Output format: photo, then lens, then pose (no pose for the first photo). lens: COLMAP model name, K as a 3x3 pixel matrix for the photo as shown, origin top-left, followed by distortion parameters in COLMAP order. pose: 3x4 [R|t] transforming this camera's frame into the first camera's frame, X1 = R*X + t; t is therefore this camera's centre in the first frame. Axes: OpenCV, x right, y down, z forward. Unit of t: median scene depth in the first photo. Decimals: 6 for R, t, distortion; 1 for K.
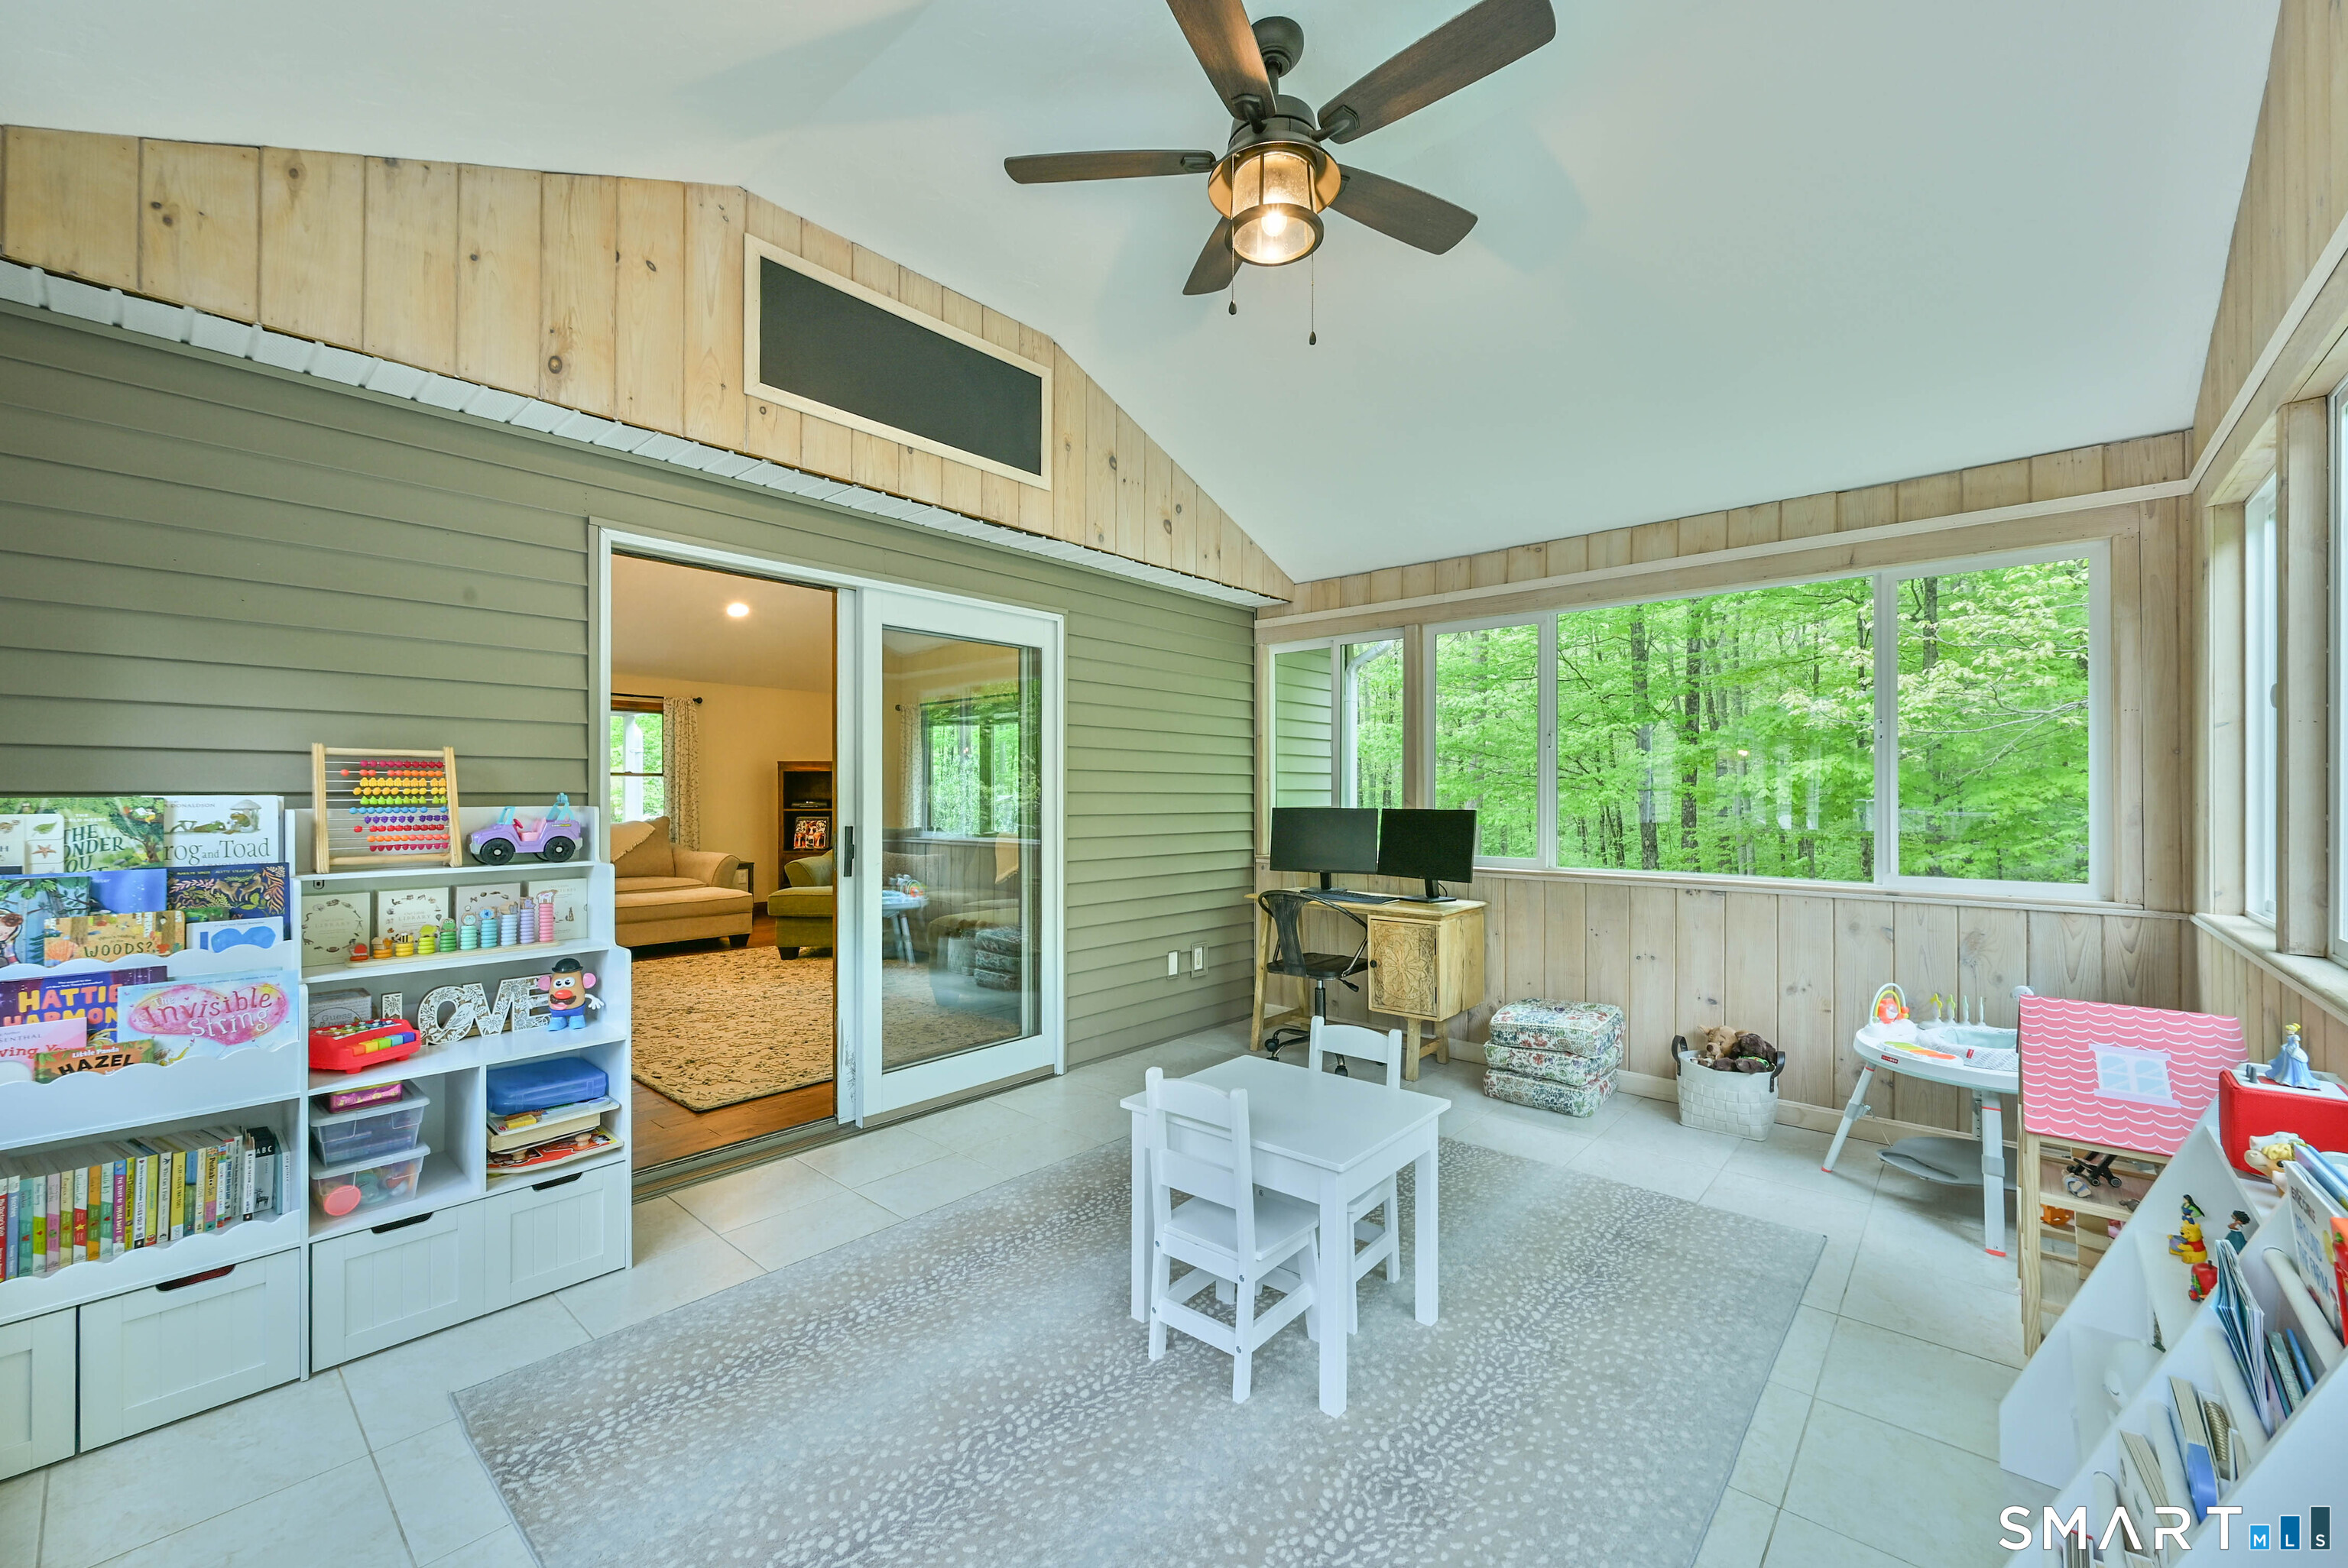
lens RADIAL K [[929.1, 0, 1189.8], [0, 929.1, 802.0], [0, 0, 1]] dist [-0.002978, 0.000639]
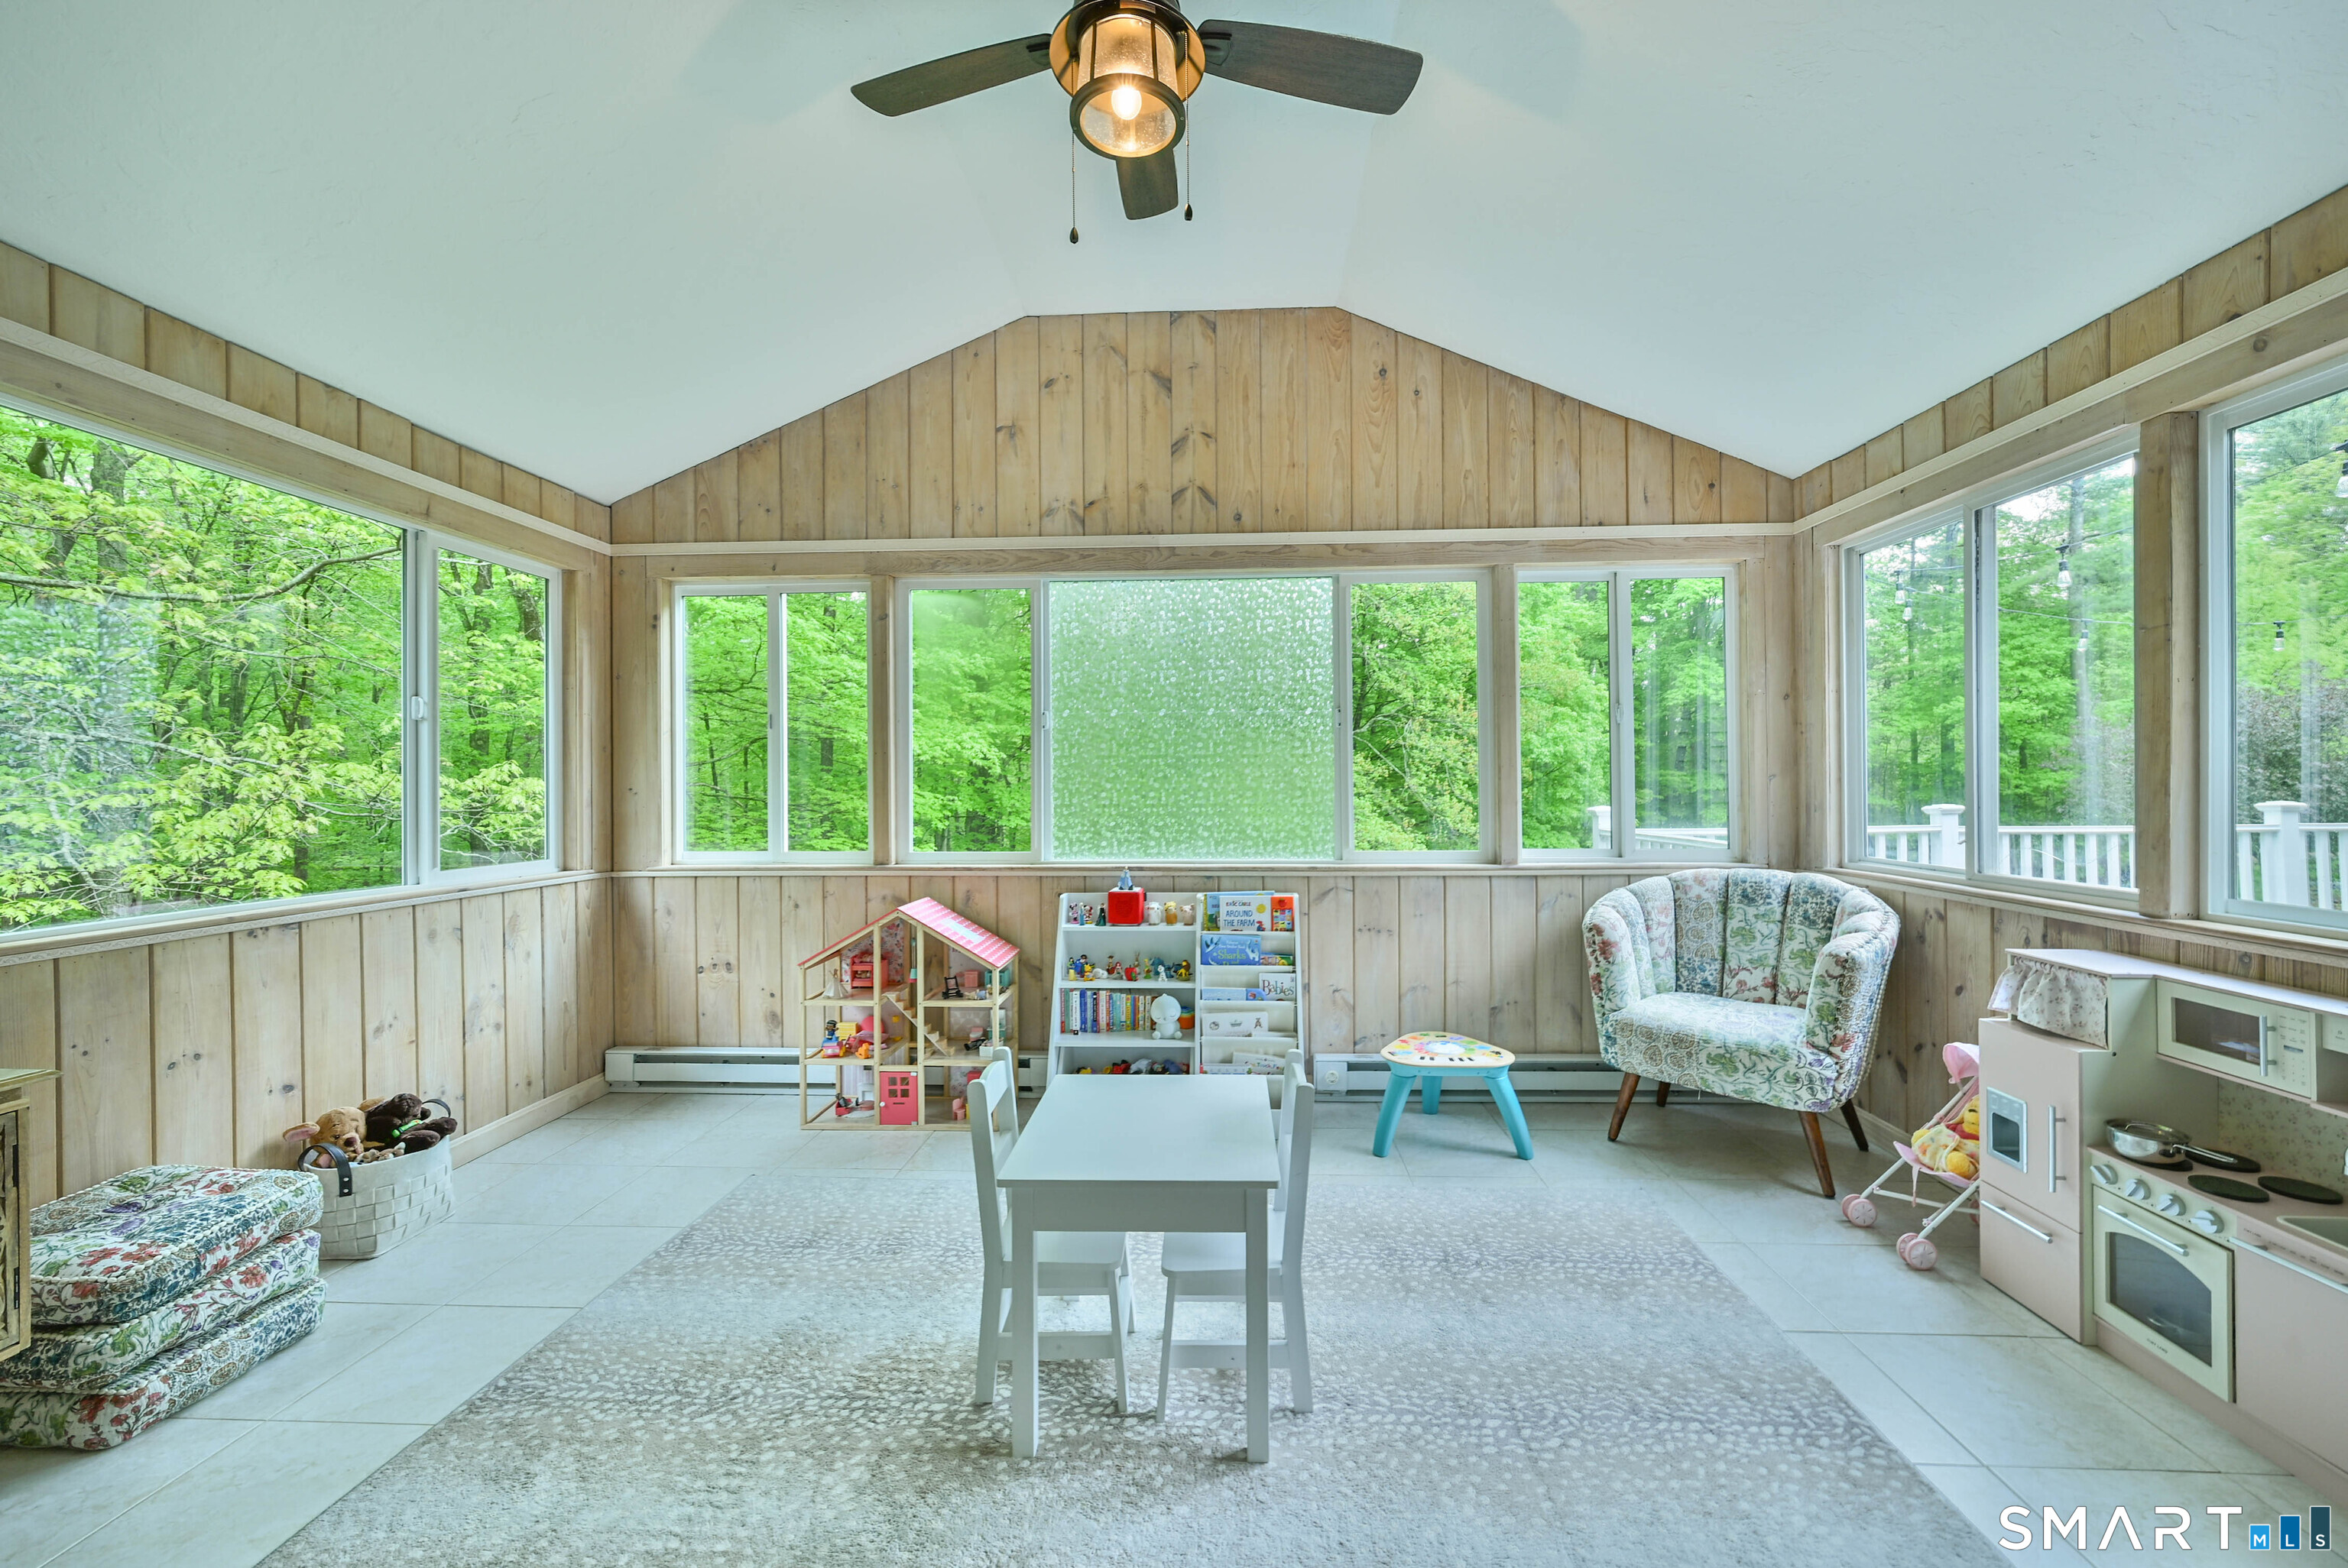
lens RADIAL K [[929.1, 0, 1176.8], [0, 929.1, 781.9], [0, 0, 1]] dist [-0.002978, 0.000639]
pose [[-0.598571, 0.000120, 0.801070, -0.370498], [0.008973, 0.999938, 0.006555, -0.007049], [-0.801020, 0.011112, -0.598535, 0.890446]]
